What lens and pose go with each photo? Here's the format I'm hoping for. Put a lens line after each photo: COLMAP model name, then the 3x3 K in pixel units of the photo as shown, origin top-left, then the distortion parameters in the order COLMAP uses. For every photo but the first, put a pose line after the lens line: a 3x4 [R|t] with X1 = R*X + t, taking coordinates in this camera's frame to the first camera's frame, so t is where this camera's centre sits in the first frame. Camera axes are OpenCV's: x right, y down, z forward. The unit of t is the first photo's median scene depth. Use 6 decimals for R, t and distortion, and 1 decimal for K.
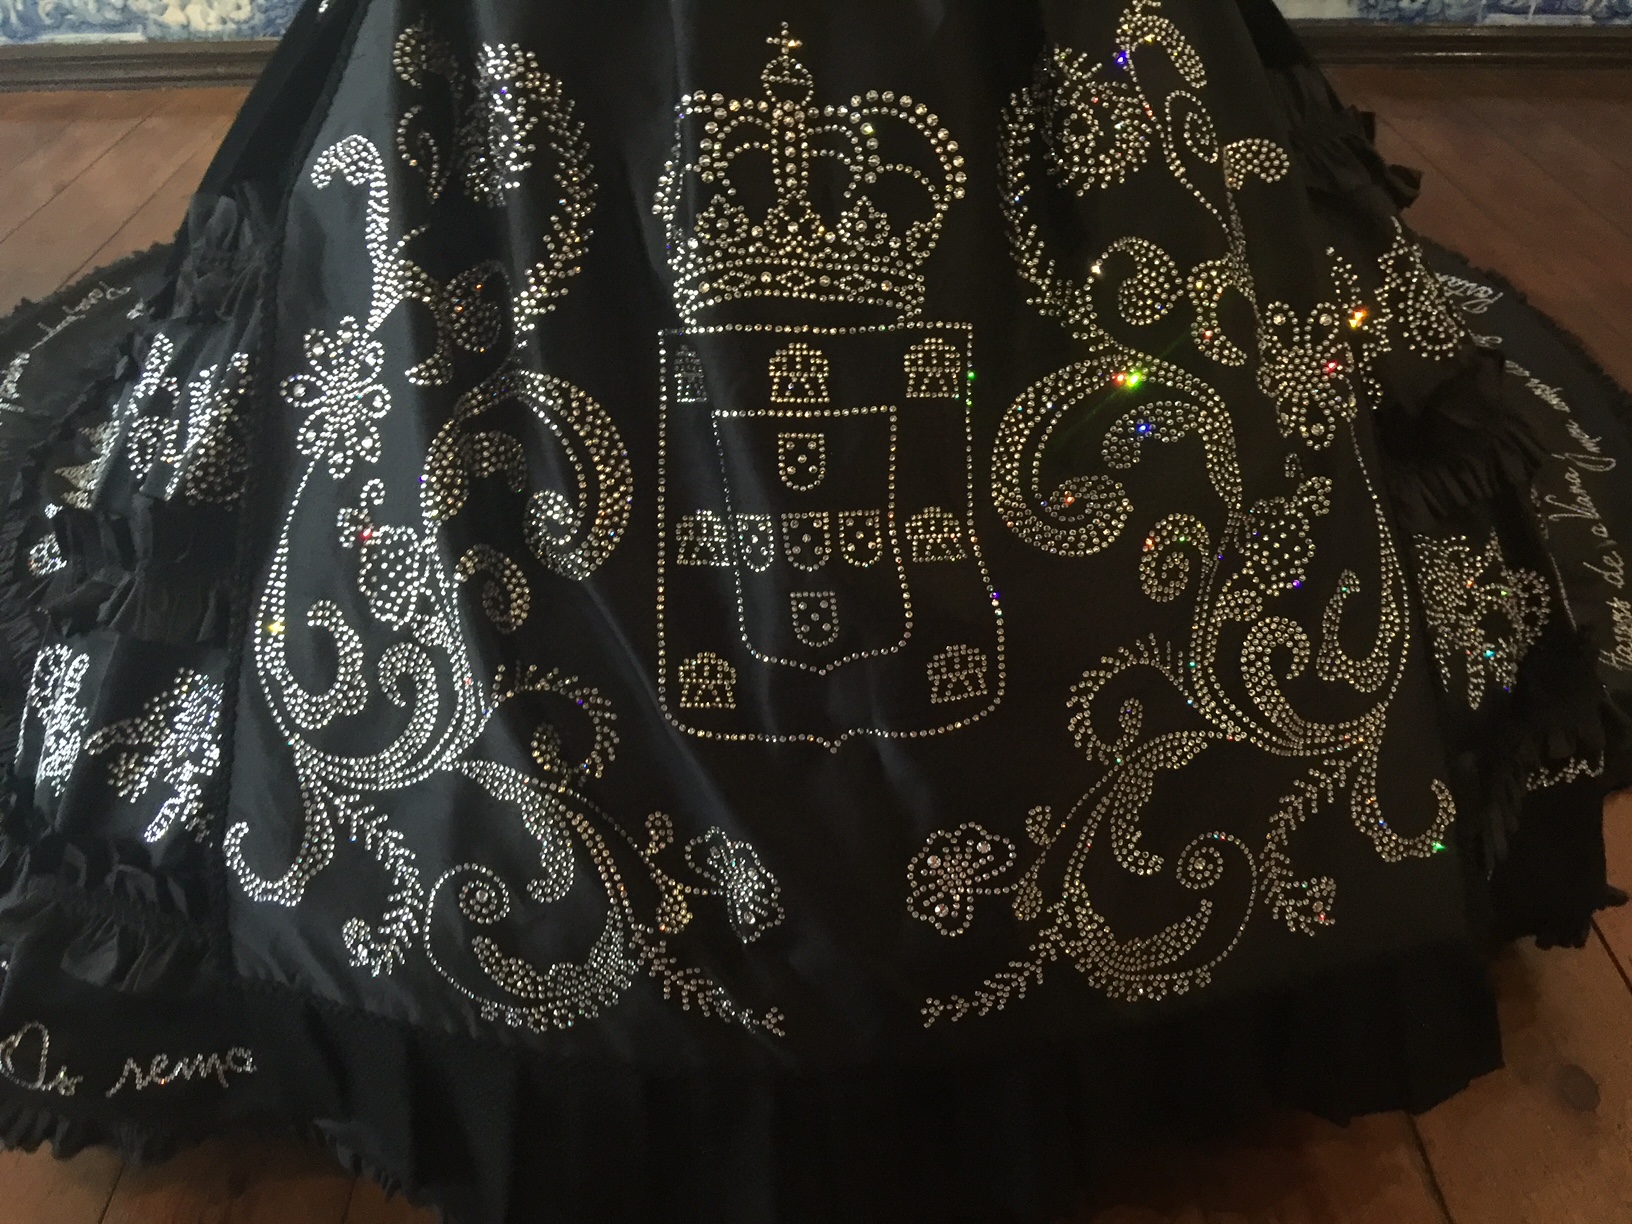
lens RADIAL K [[1396.3, 0, 845.9], [0, 1396.3, 609.4], [0, 0, 1]] dist [0.061313, -0.114447]
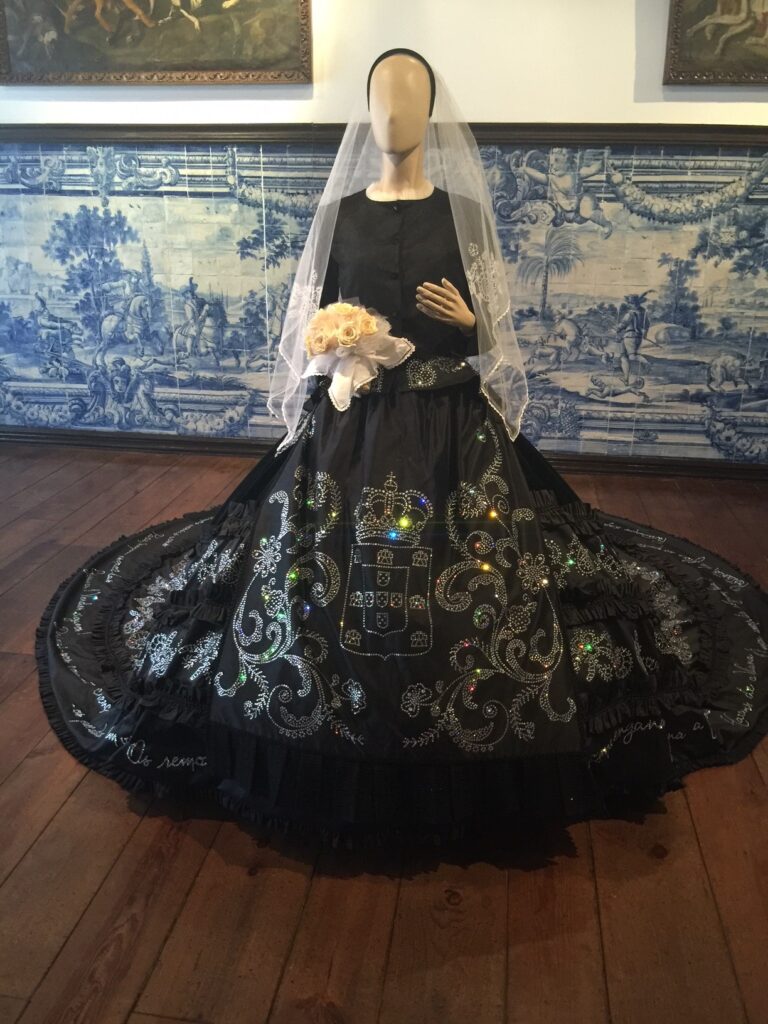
lens RADIAL K [[876.1, 0, 384.6], [0, 876.1, 512.6], [0, 0, 1]] dist [0.061313, -0.114447]
pose [[0.985225, 0.072837, -0.155007, 0.303534], [-0.114765, 0.952575, -0.281832, 0.364933], [0.127128, 0.295458, 0.946860, -1.219121]]
